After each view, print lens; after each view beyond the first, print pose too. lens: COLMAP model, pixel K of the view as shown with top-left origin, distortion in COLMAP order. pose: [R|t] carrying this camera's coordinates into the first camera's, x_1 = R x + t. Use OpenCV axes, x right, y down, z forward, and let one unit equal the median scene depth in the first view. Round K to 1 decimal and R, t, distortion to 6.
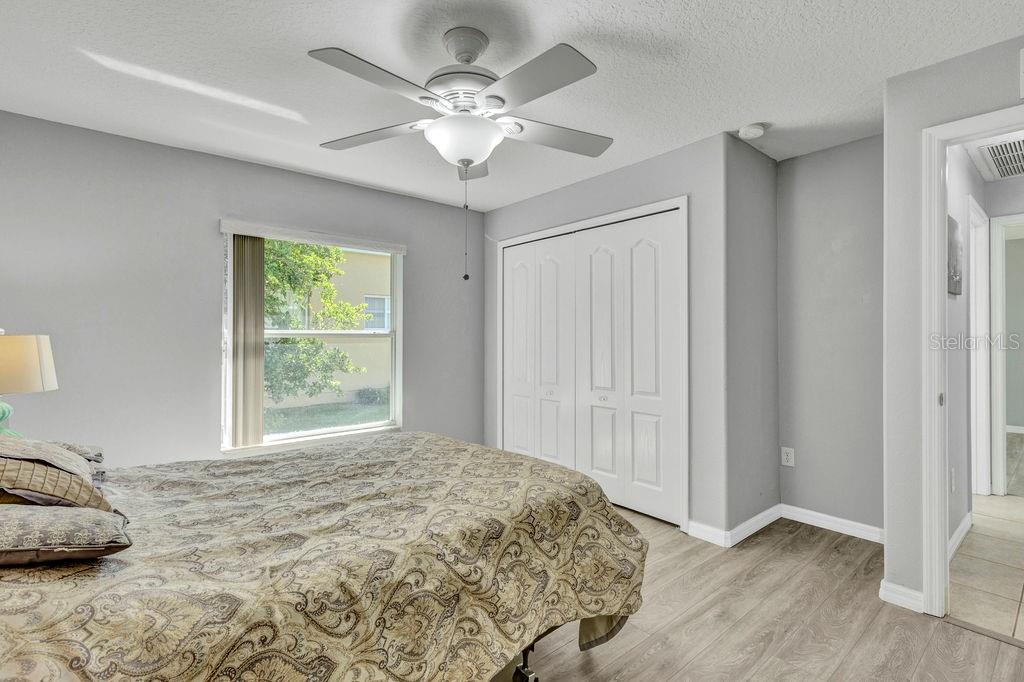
lens RADIAL K [[472.9, 0, 510.9], [0, 472.9, 338.3], [0, 0, 1]] dist [0.007972, -0.001407]
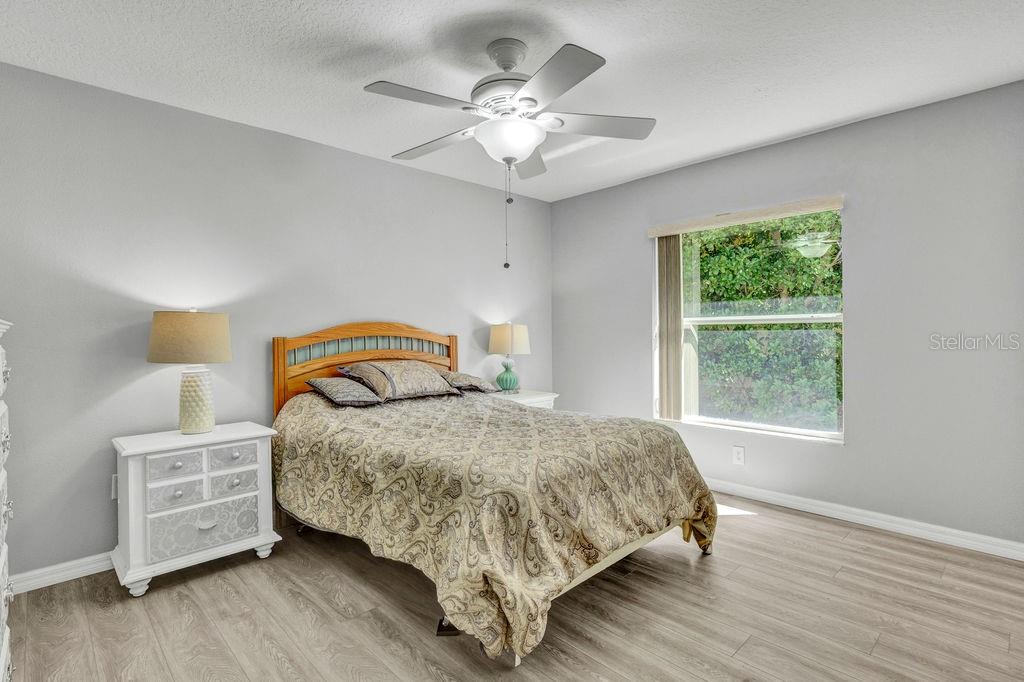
lens RADIAL K [[497.2, 0, 511.0], [0, 497.2, 336.3], [0, 0, 1]] dist [0.000157, -0.000368]
pose [[0.071430, 0.009902, -0.997396, 1.379369], [0.000896, 0.999950, 0.009992, 0.031795], [0.997445, -0.001607, 0.071417, 1.202362]]
